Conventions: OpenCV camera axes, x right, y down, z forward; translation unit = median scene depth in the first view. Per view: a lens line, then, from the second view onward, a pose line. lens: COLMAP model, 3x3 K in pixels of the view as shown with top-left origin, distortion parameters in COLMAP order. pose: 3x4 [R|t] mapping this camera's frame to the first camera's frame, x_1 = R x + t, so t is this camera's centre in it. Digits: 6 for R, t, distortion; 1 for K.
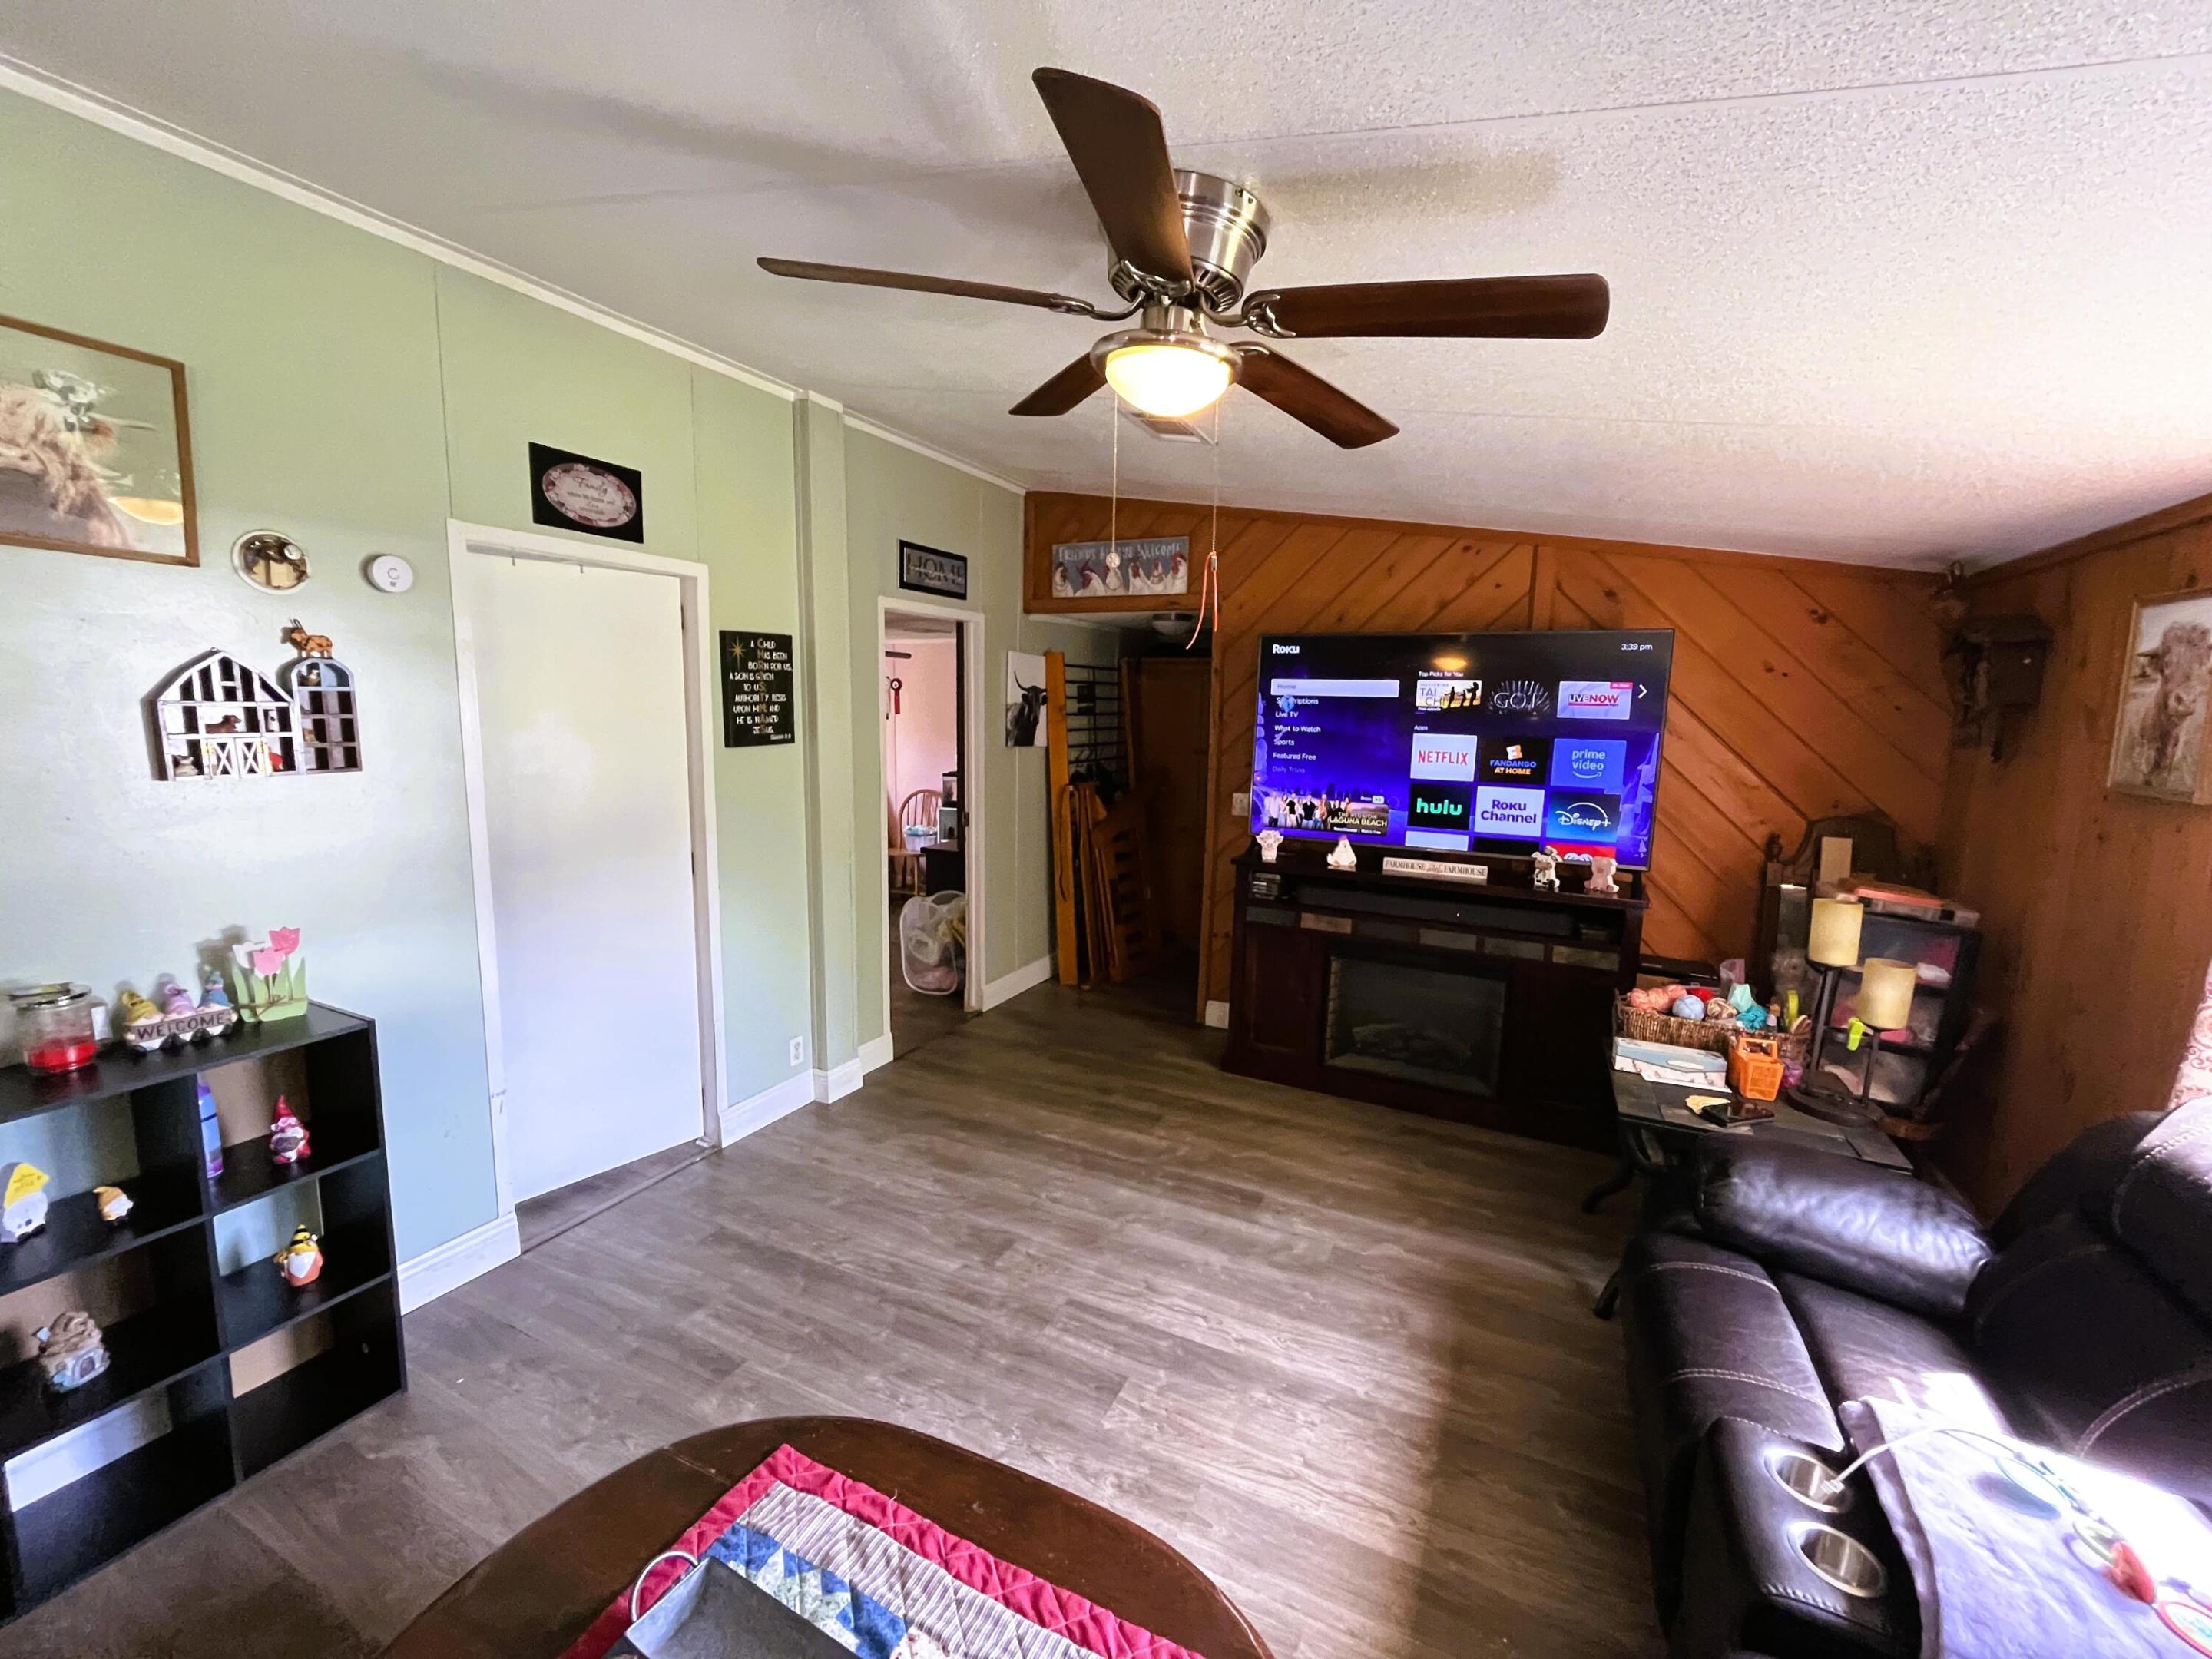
lens RADIAL K [[895.3, 0, 1106.0], [0, 895.3, 829.5], [0, 0, 1]] dist [-0.010950, -0.000226]
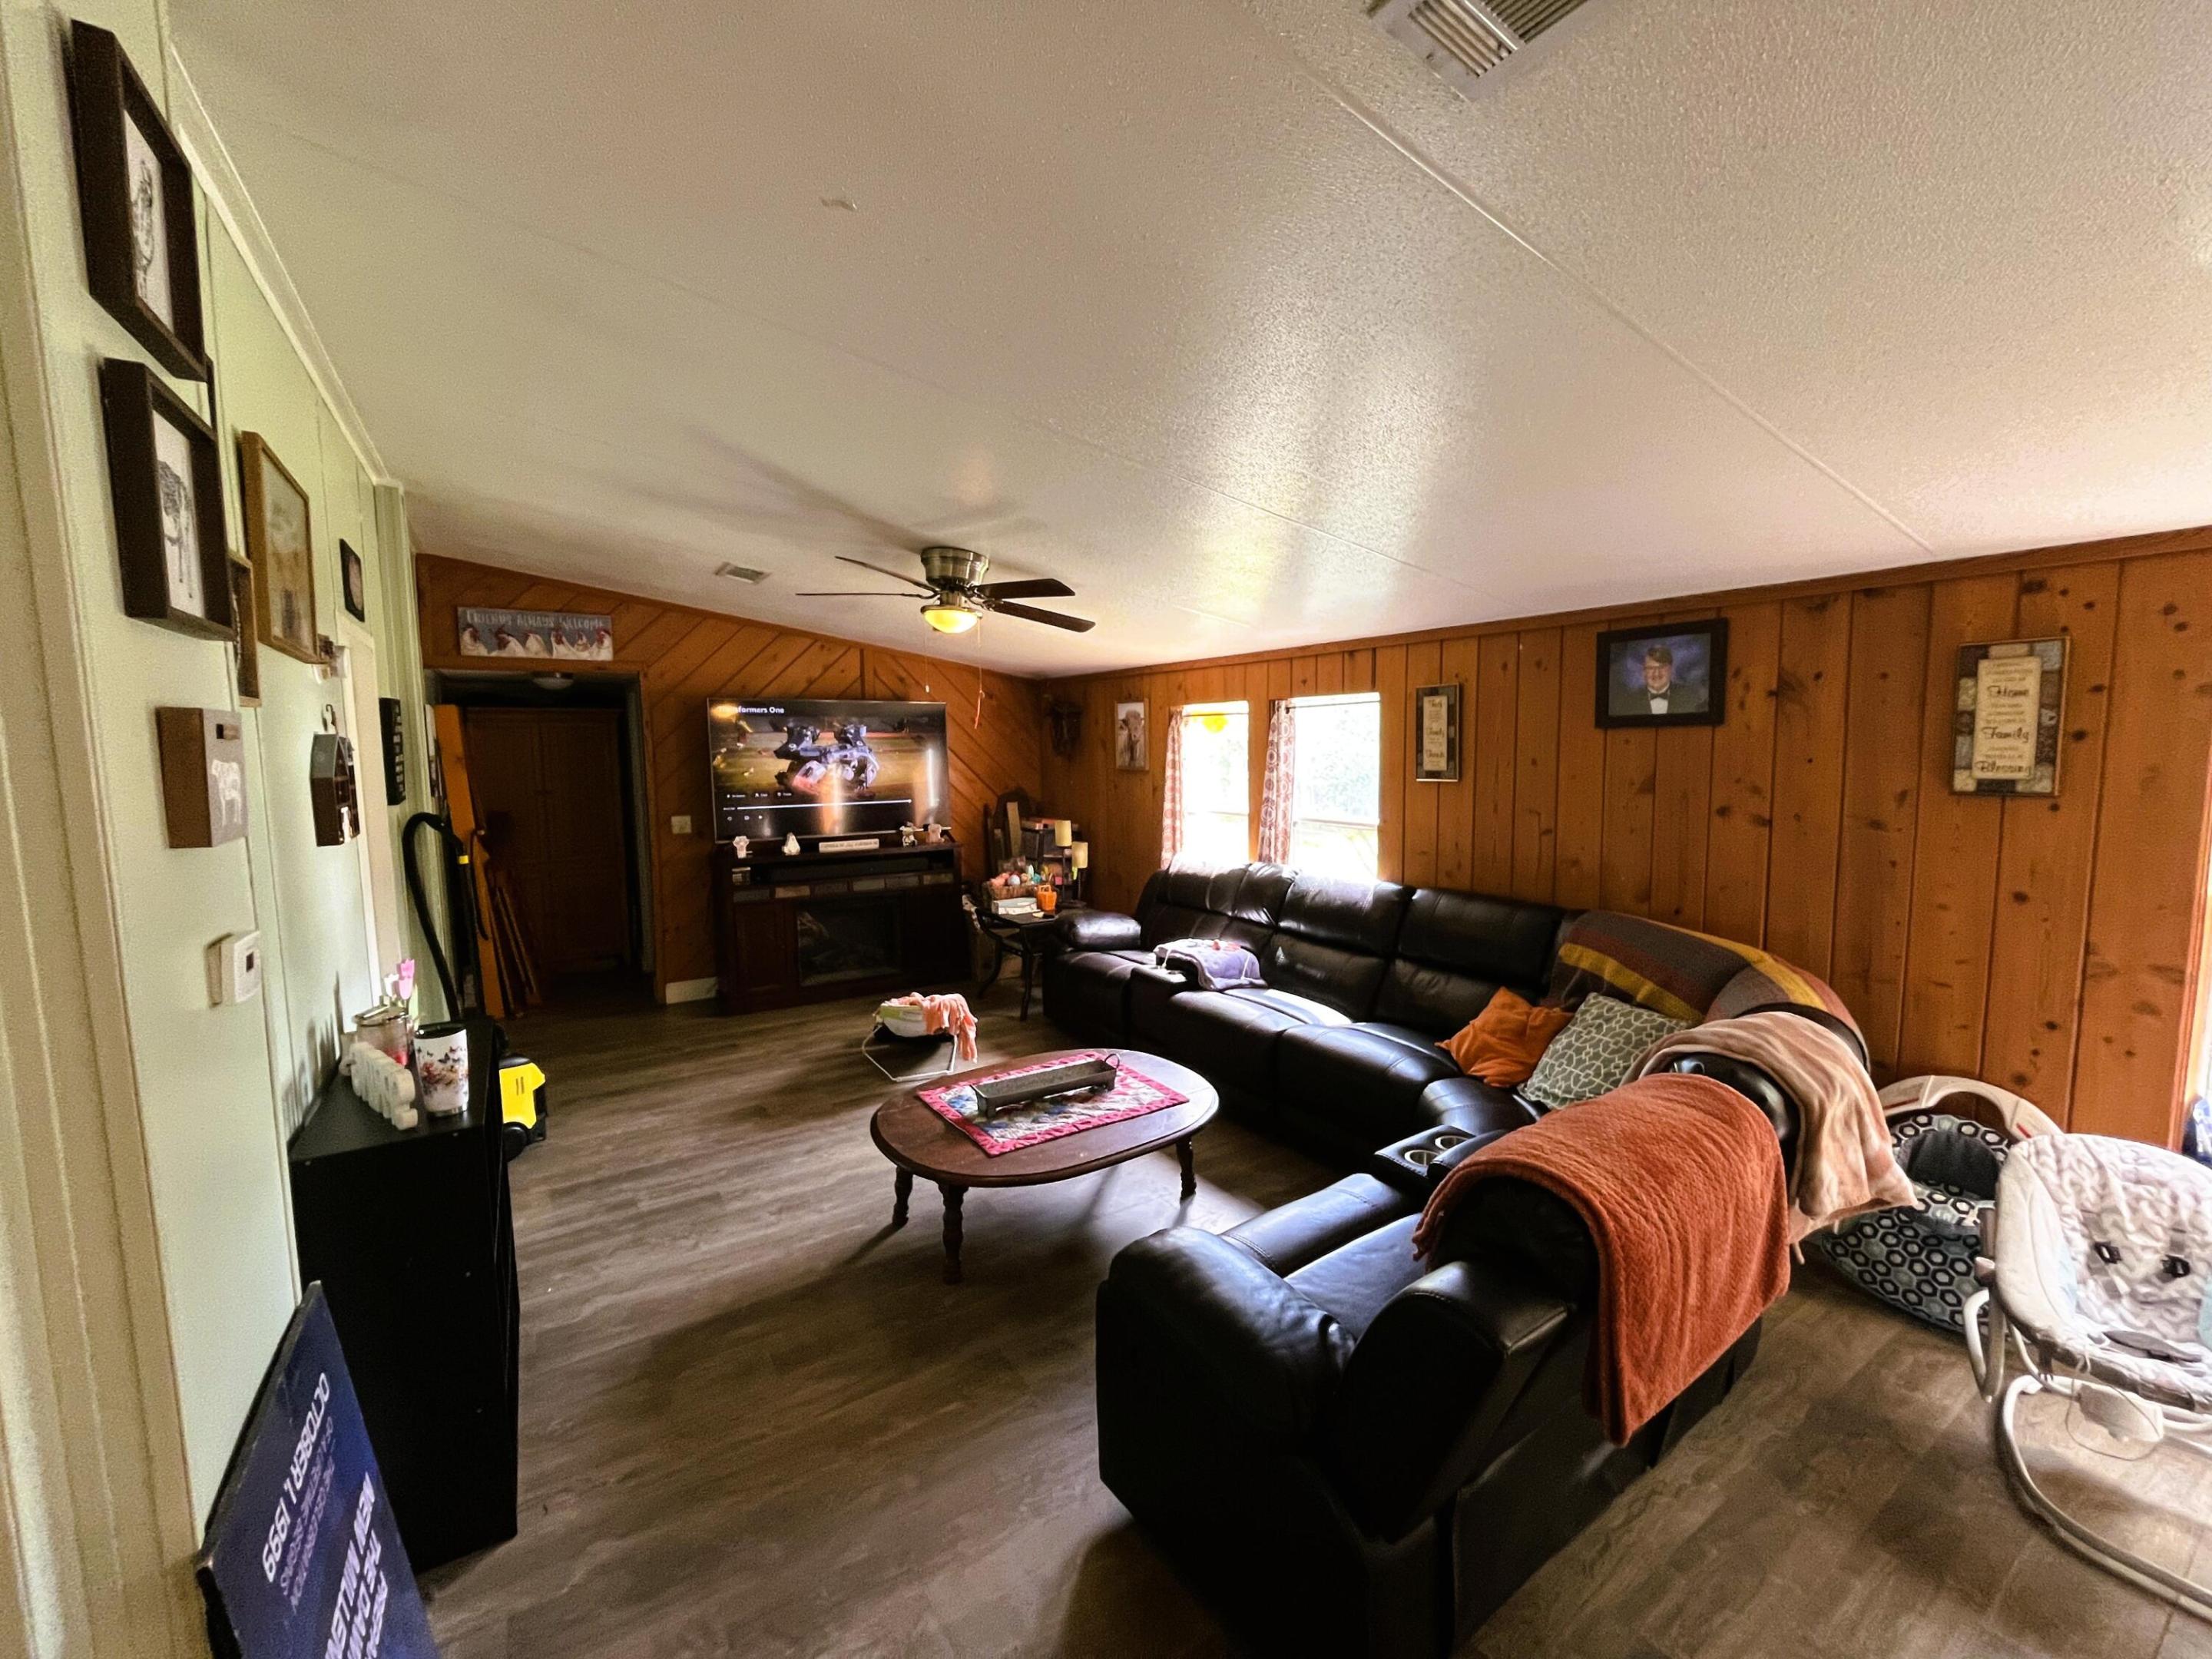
lens RADIAL K [[895.3, 0, 1106.0], [0, 895.3, 829.5], [0, 0, 1]] dist [-0.010950, -0.000226]
pose [[0.511366, -0.109143, 0.852404, -0.746227], [0.137958, 0.989463, 0.043930, 0.007878], [-0.848217, 0.095131, 0.521035, -0.235472]]
